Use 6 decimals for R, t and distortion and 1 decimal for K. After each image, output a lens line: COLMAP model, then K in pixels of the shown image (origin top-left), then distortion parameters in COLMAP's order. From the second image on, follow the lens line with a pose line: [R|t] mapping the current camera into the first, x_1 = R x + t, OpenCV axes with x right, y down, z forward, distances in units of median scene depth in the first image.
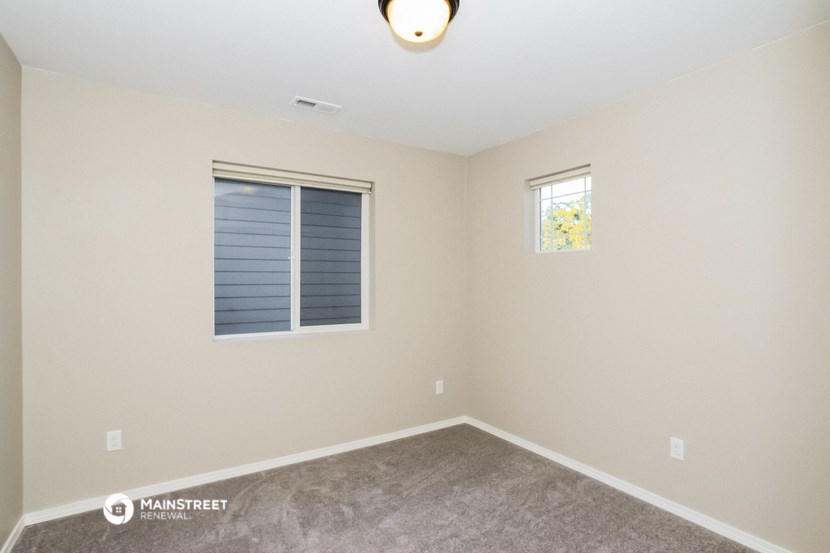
lens RADIAL K [[426.0, 0, 422.2], [0, 426.0, 282.7], [0, 0, 1]] dist [-0.025736, 0.006051]
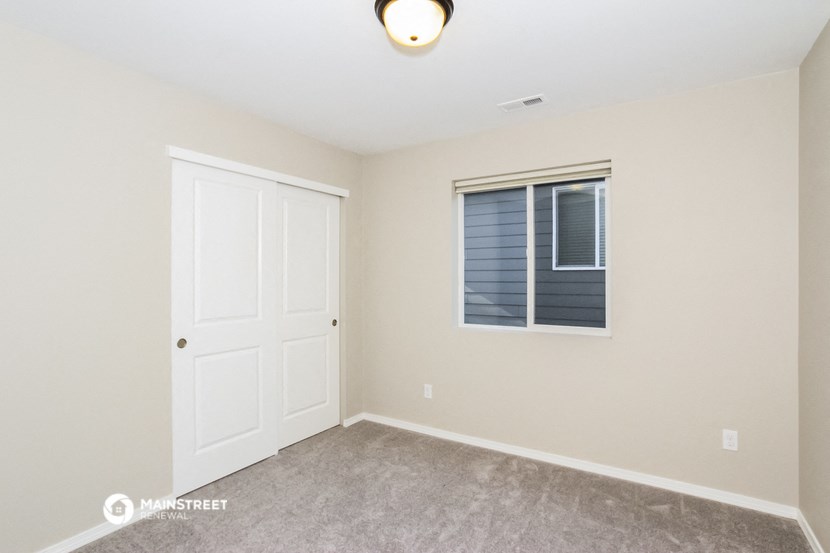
lens RADIAL K [[426.0, 0, 414.6], [0, 426.0, 273.8], [0, 0, 1]] dist [-0.025736, 0.006051]
pose [[0.429533, -0.006980, -0.903024, 0.499906], [-0.007838, 0.999904, -0.011456, -0.002482], [0.903017, 0.011999, 0.429437, 0.315201]]
